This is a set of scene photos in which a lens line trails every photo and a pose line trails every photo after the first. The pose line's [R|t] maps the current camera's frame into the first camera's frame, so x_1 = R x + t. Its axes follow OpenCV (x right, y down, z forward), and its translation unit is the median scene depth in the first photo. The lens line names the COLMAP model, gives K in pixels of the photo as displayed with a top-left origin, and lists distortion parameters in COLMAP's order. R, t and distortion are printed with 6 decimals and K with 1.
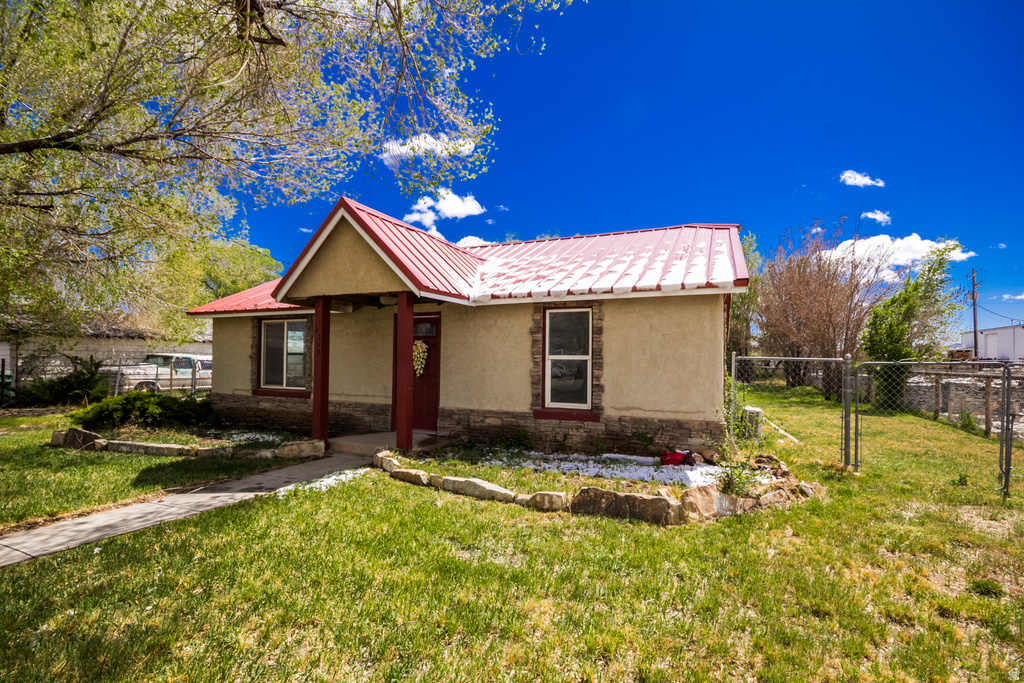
lens RADIAL K [[487.6, 0, 512.0], [0, 487.6, 341.5], [0, 0, 1]] dist [-0.000248, 0.000095]
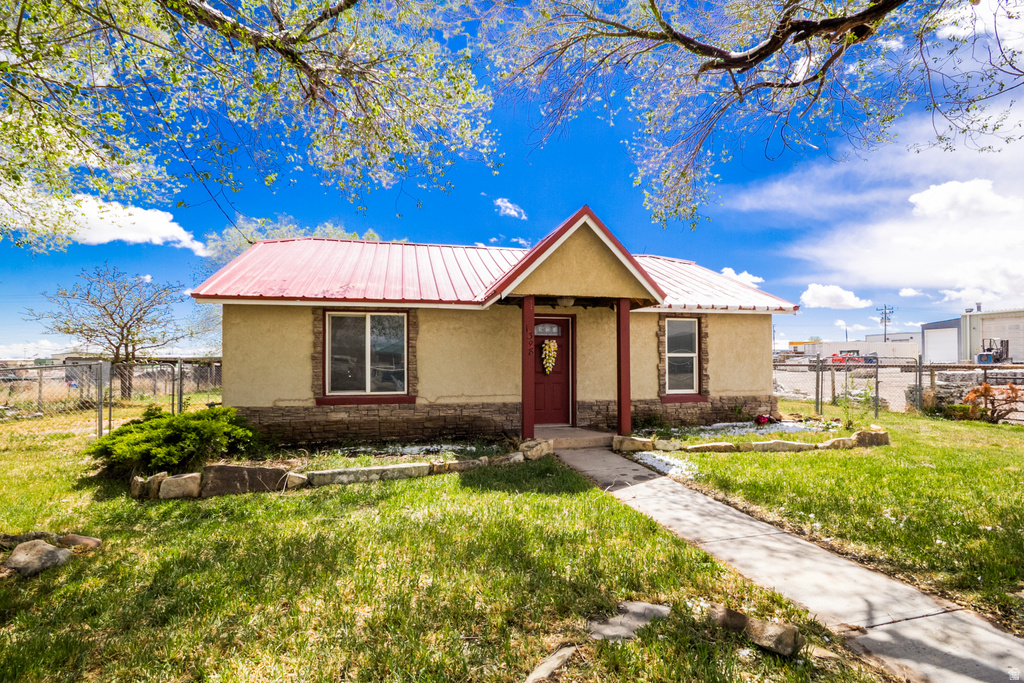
lens RADIAL K [[487.6, 0, 512.0], [0, 487.6, 341.5], [0, 0, 1]] dist [-0.000248, 0.000095]
pose [[0.786430, 0.013091, 0.617541, -1.038641], [-0.012208, 0.999910, -0.005650, 0.008979], [-0.617559, -0.003095, 0.786518, 0.242058]]
